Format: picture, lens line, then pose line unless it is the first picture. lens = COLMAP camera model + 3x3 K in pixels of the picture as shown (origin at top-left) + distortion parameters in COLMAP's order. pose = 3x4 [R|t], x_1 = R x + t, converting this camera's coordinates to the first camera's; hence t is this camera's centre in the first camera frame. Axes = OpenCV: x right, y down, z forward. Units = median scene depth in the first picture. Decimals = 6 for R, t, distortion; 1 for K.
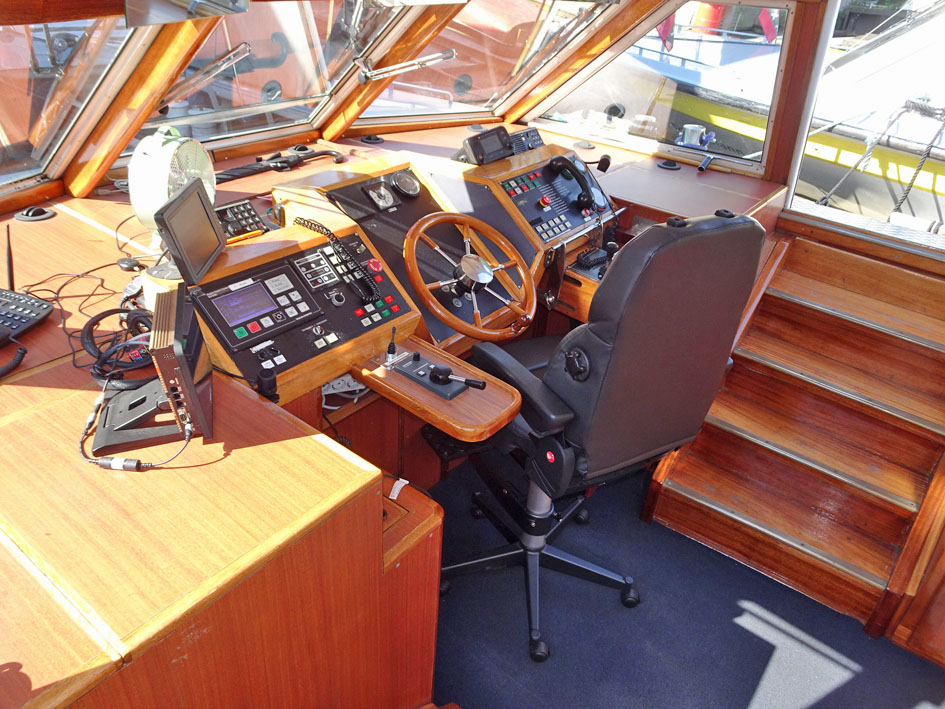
lens RADIAL K [[681.0, 0, 472.5], [0, 681.0, 354.5], [0, 0, 1]] dist [0.008897, 0.002475]
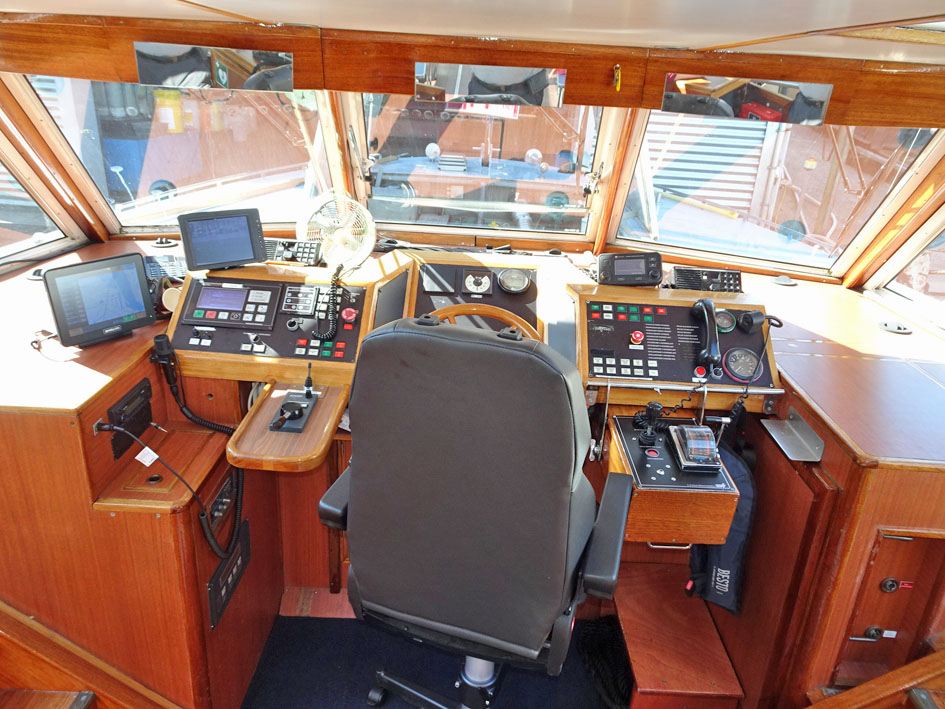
lens RADIAL K [[681.0, 0, 472.5], [0, 681.0, 354.5], [0, 0, 1]] dist [0.008897, 0.002475]
pose [[0.597065, 0.276558, -0.753013, 0.879995], [-0.434440, 0.900596, -0.013707, -0.154248], [0.674370, 0.335323, 0.657863, 0.466700]]
